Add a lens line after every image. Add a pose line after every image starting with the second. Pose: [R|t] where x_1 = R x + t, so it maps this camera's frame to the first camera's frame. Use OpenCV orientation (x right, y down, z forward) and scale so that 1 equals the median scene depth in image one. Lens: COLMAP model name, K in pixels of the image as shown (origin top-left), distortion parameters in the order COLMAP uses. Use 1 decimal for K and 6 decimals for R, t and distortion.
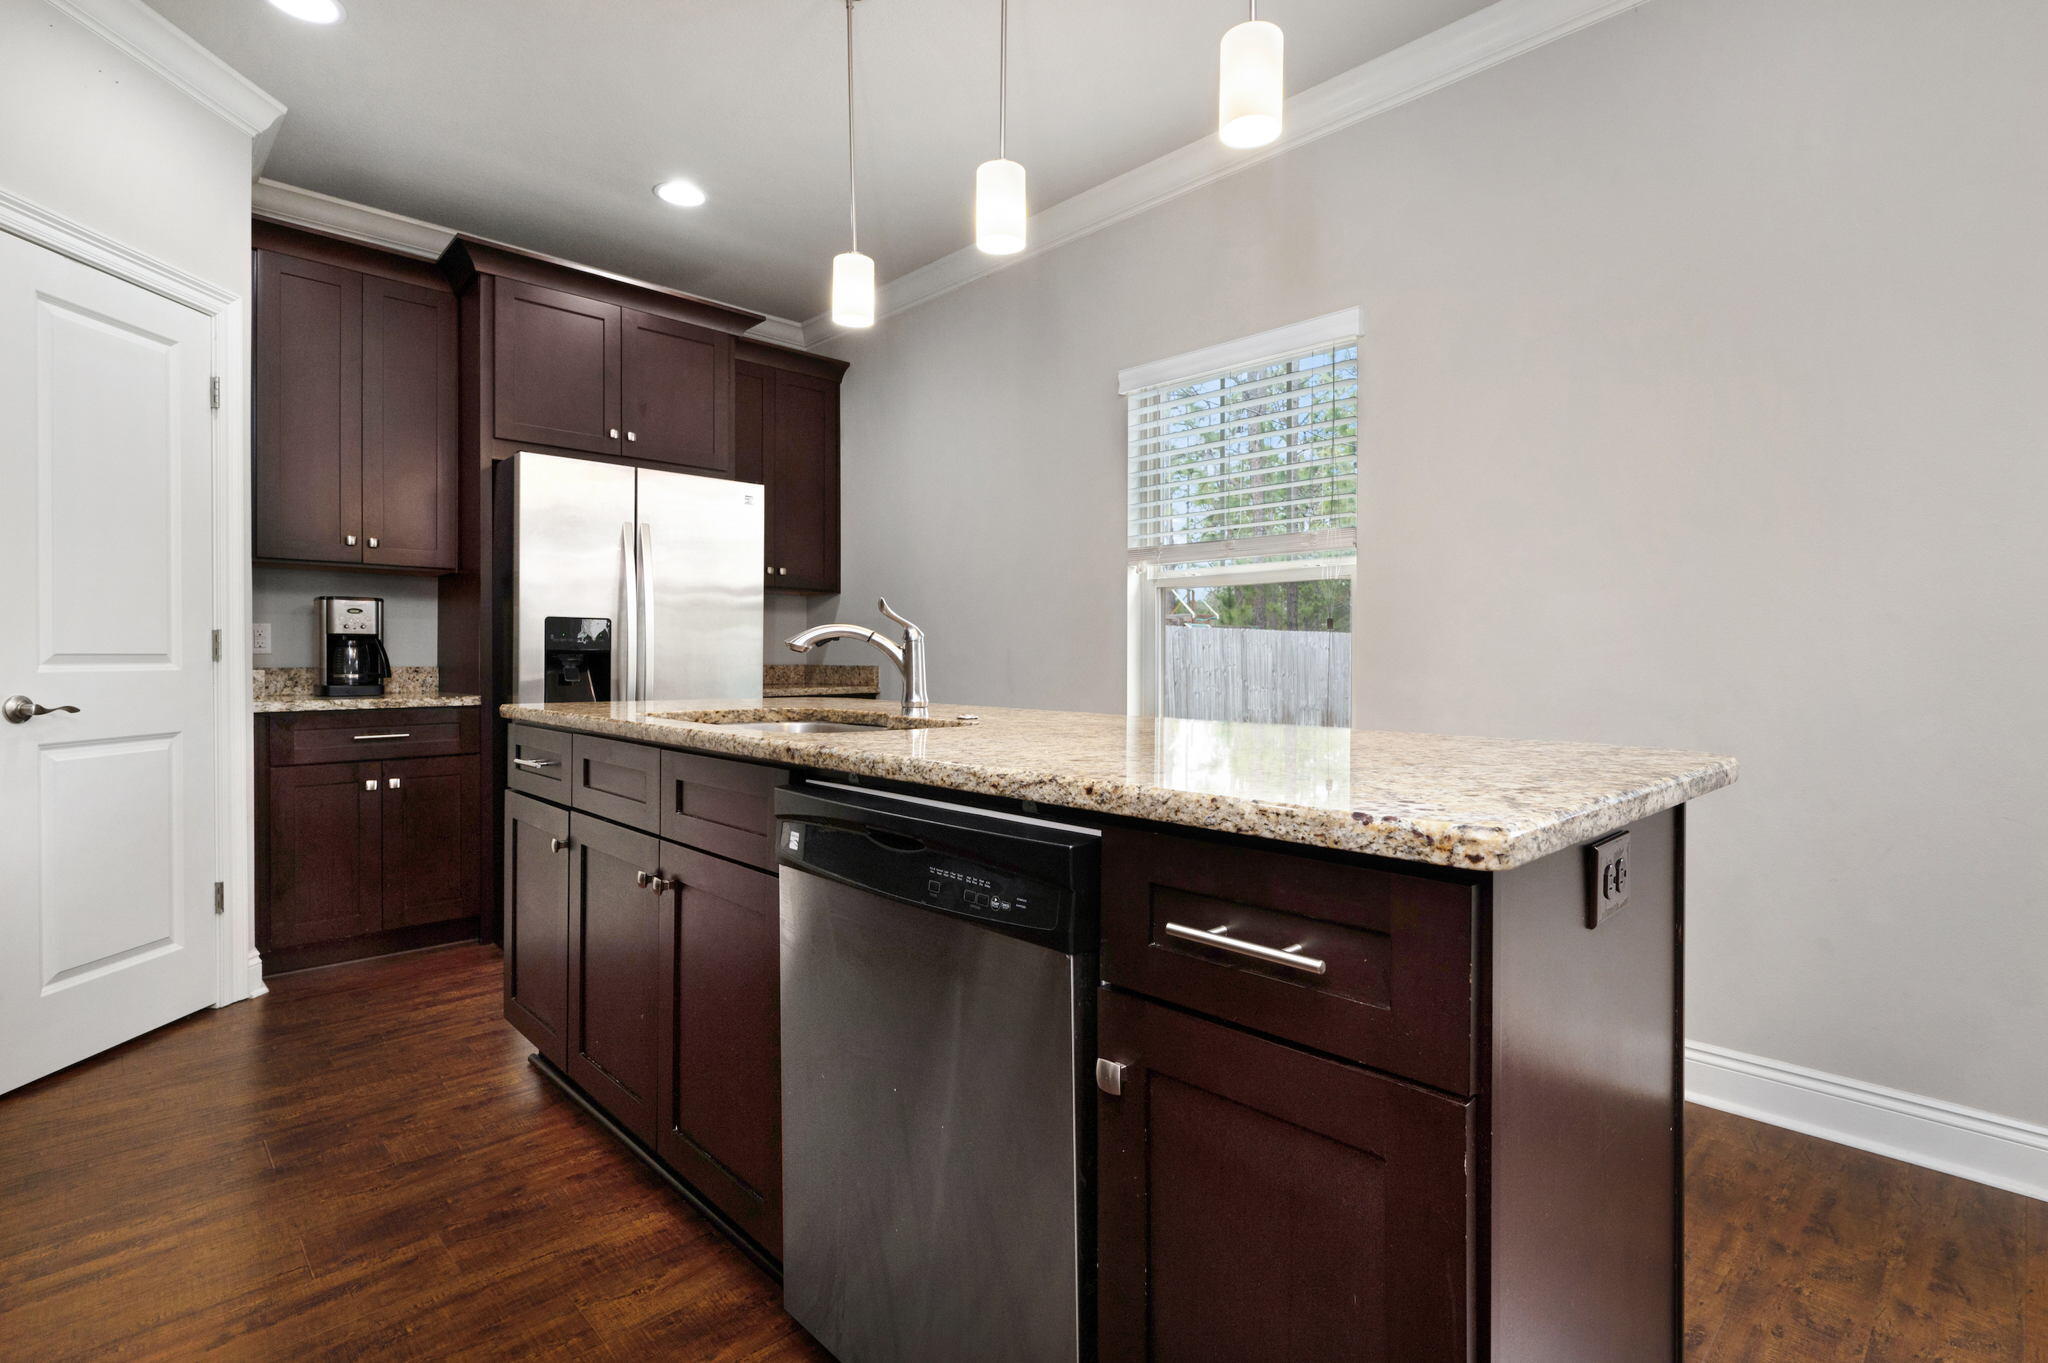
lens RADIAL K [[973.8, 0, 1017.4], [0, 973.8, 663.1], [0, 0, 1]] dist [-0.010192, 0.000107]
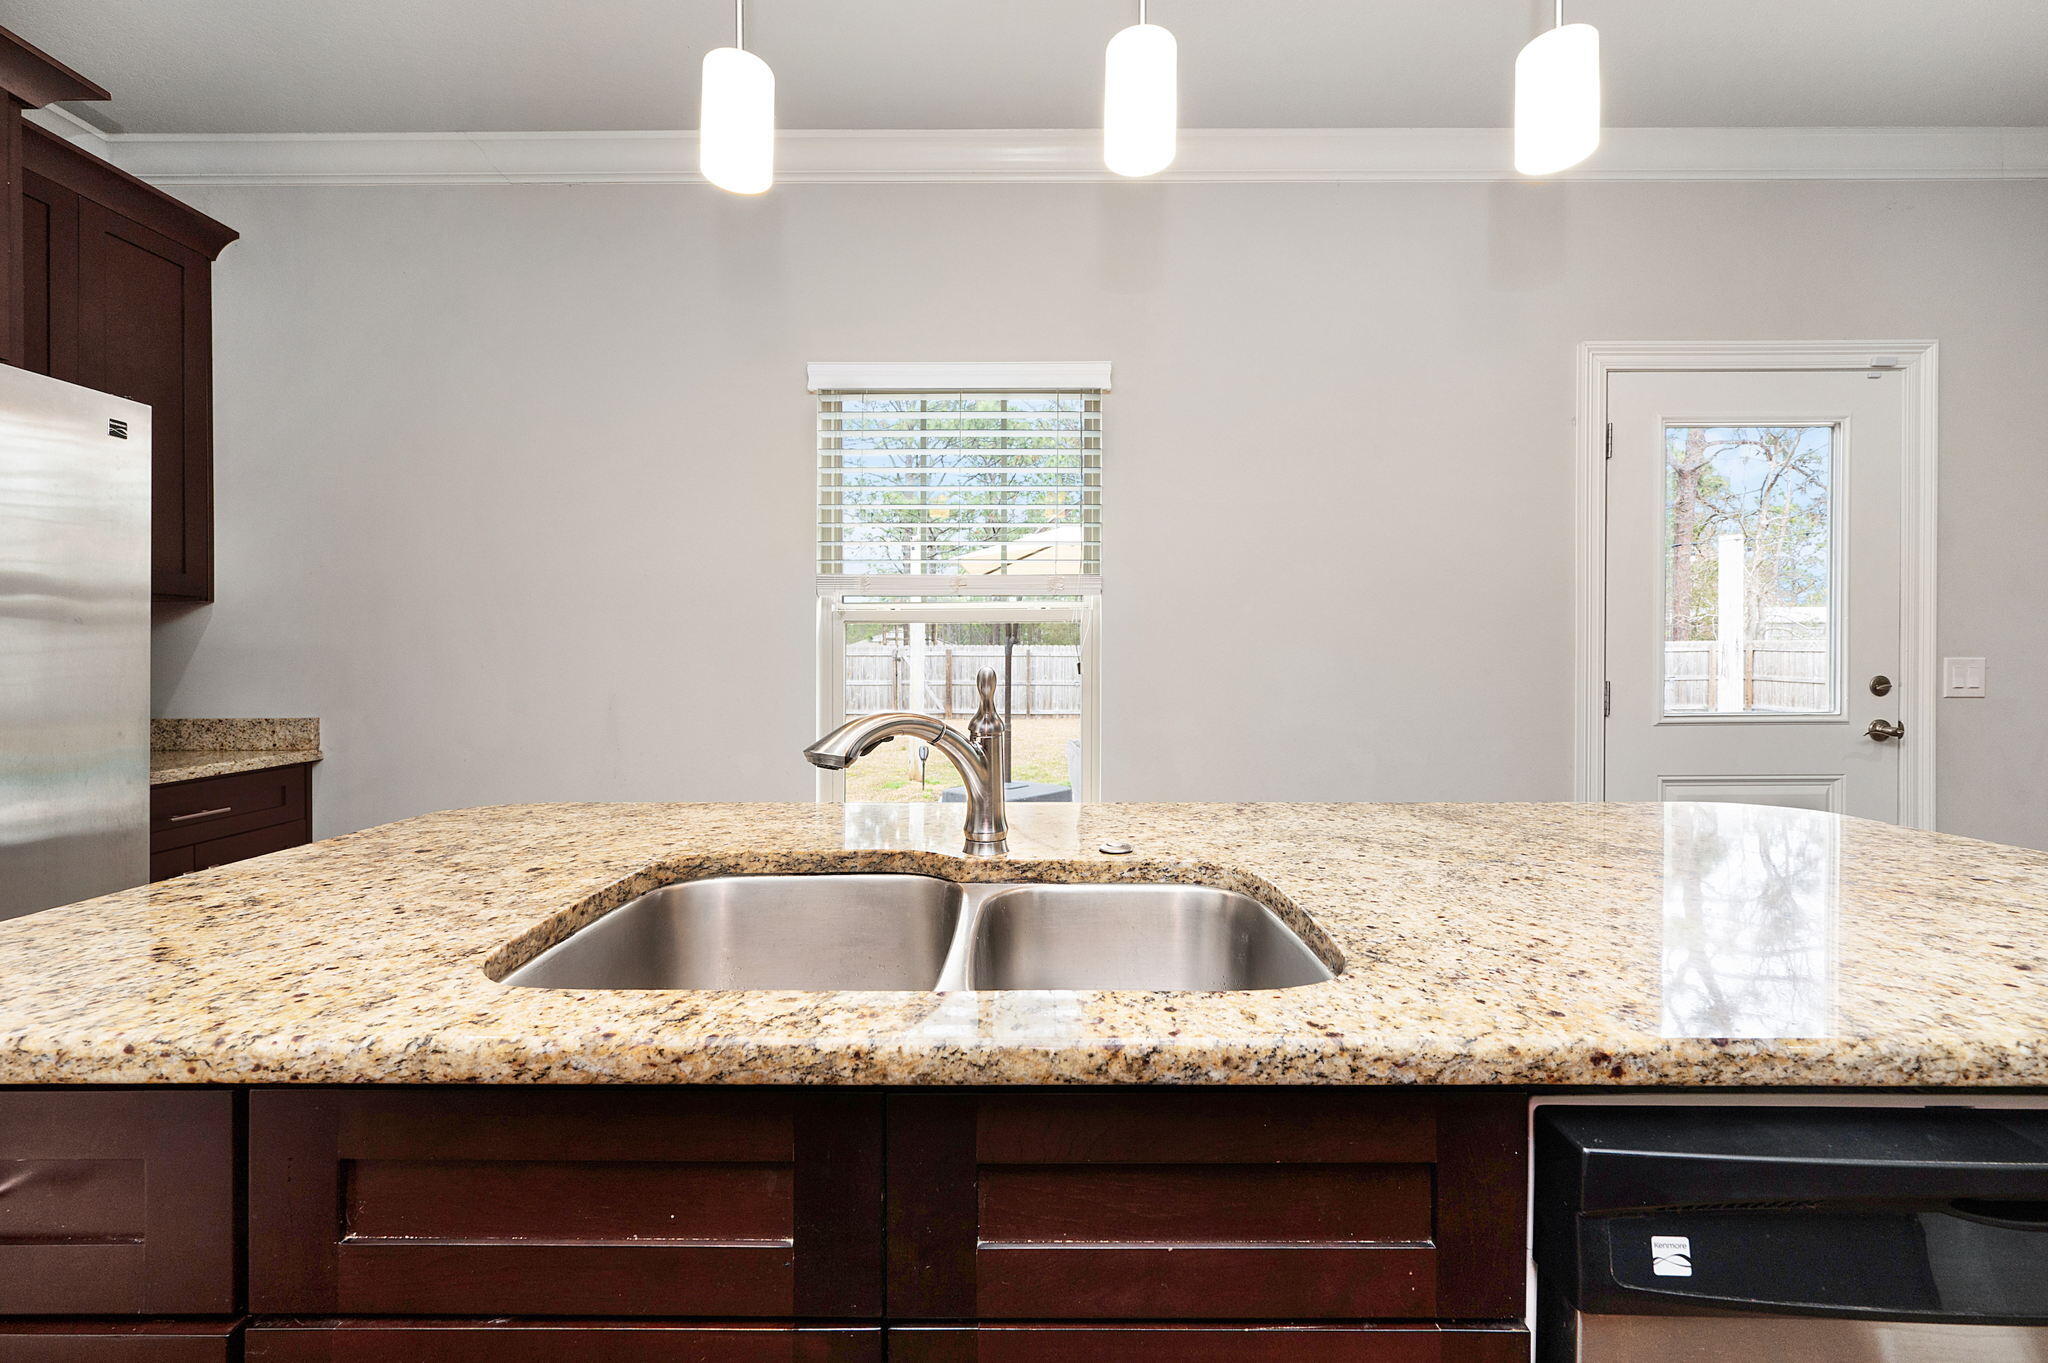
lens RADIAL K [[823.0, 0, 1001.9], [0, 823.0, 662.8], [0, 0, 1]] dist [0.003752, -0.000379]
pose [[0.696775, -0.009686, 0.717224, -0.288090], [0.010524, 0.999939, 0.003281, -0.040866], [-0.717212, 0.005262, 0.696835, 0.379965]]
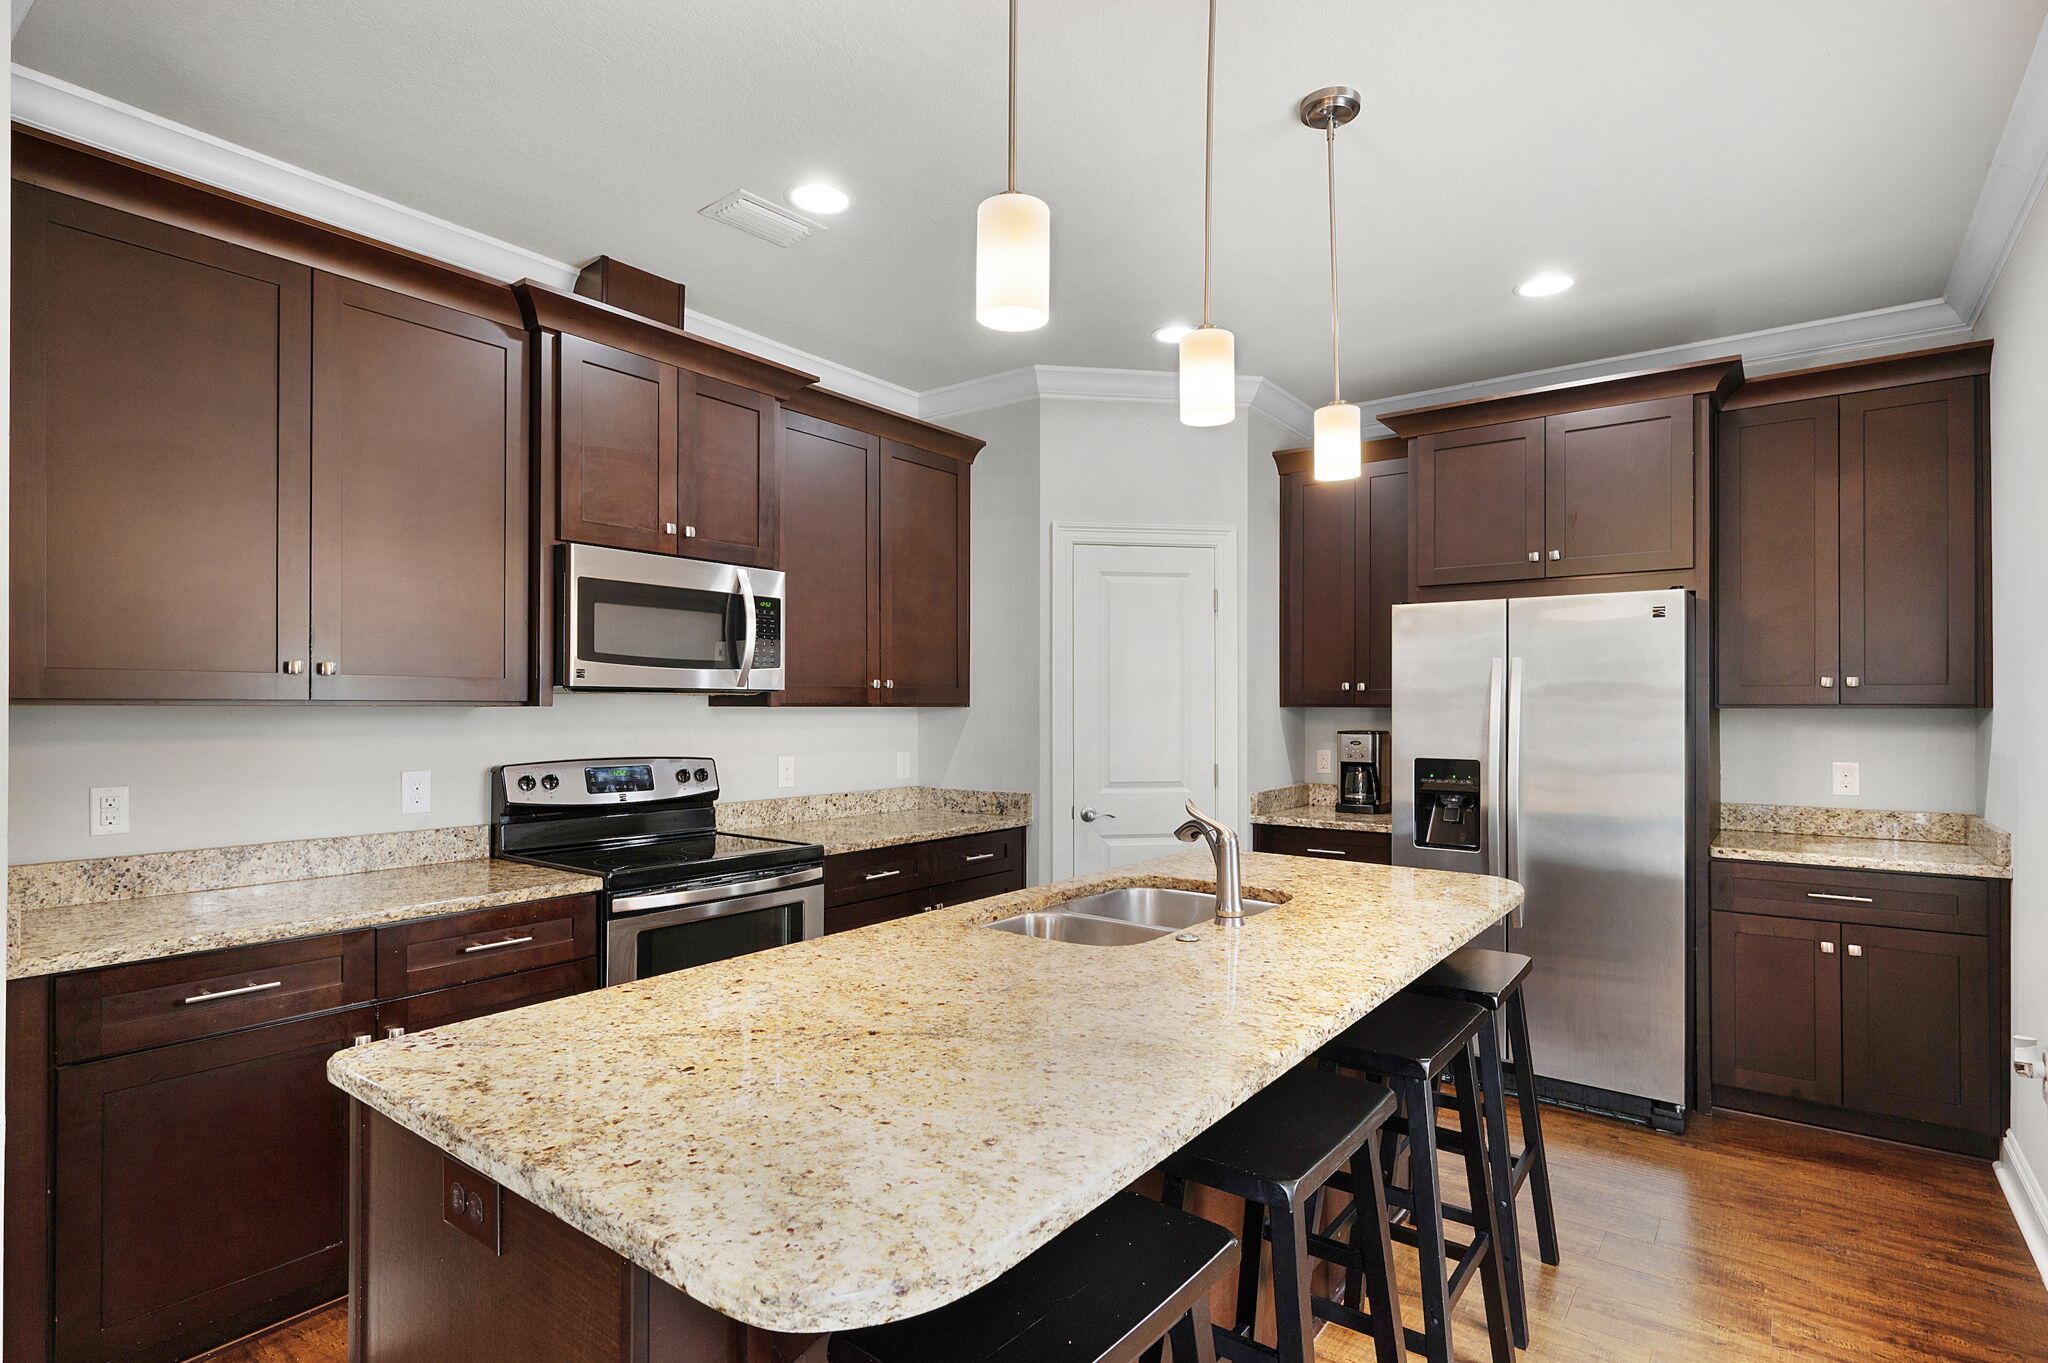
lens RADIAL K [[1000.5, 0, 1020.4], [0, 1000.5, 699.8], [0, 0, 1]] dist [0.000219, 0.002440]
pose [[0.153530, -0.011794, -0.988074, 0.490995], [-0.005842, 0.999900, -0.012843, -0.089584], [0.988127, 0.007744, 0.153446, 0.392226]]
